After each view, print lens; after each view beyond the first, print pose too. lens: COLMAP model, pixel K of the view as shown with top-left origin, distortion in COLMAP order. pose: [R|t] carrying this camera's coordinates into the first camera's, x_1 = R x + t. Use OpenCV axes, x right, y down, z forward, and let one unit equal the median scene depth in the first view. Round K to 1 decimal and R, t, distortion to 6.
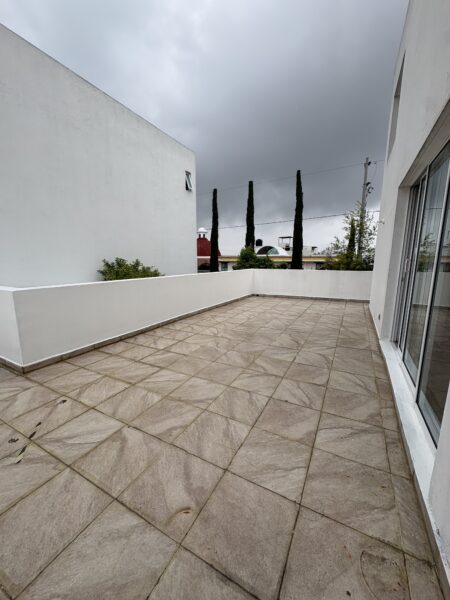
lens RADIAL K [[239.5, 0, 224.8], [0, 239.5, 301.9], [0, 0, 1]] dist [0.006511, -0.001010]
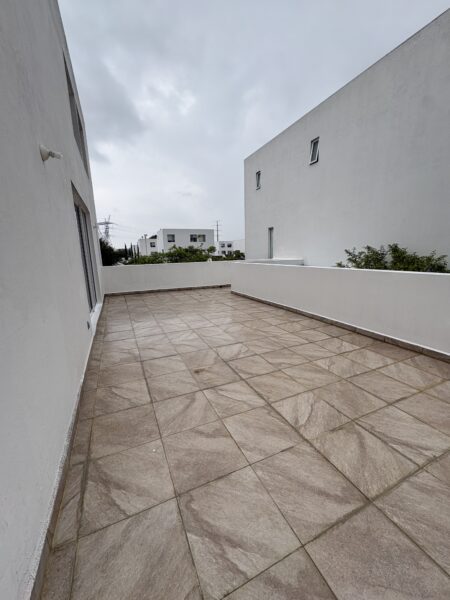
lens RADIAL K [[239.5, 0, 224.6], [0, 239.5, 300.7], [0, 0, 1]] dist [0.006511, -0.001010]
pose [[-0.595766, 0.180606, -0.782589, 0.737586], [-0.109230, 0.947116, 0.301730, -0.233553], [0.795696, 0.265243, -0.544531, 1.330036]]
